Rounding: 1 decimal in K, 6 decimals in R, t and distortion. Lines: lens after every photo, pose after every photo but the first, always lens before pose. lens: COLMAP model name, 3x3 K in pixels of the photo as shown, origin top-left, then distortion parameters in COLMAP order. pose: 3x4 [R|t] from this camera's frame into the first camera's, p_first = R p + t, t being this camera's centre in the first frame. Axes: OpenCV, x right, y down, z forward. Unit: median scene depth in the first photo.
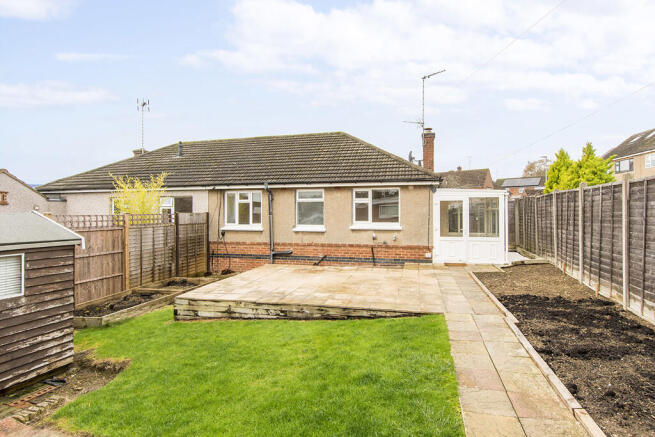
lens RADIAL K [[333.6, 0, 330.6], [0, 333.6, 211.0], [0, 0, 1]] dist [0.001716, -0.000209]
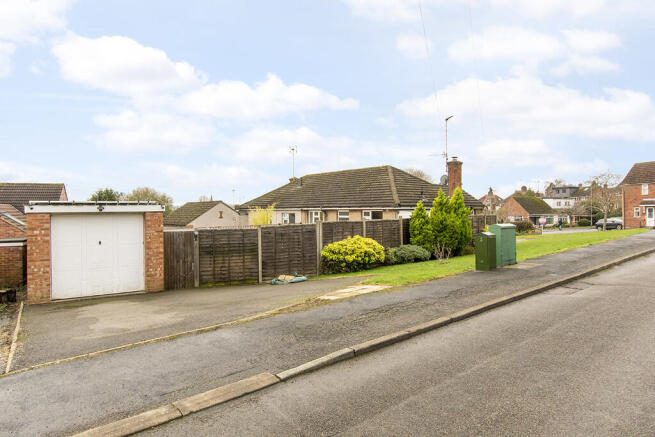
lens RADIAL K [[394.7, 0, 327.5], [0, 394.7, 218.5], [0, 0, 1]] dist [-0.000094, -0.000009]
pose [[0.827753, 0.007941, -0.561036, 1.151344], [0.004691, 0.999767, 0.021071, -0.077896], [0.561073, -0.020073, 0.827523, -0.800801]]
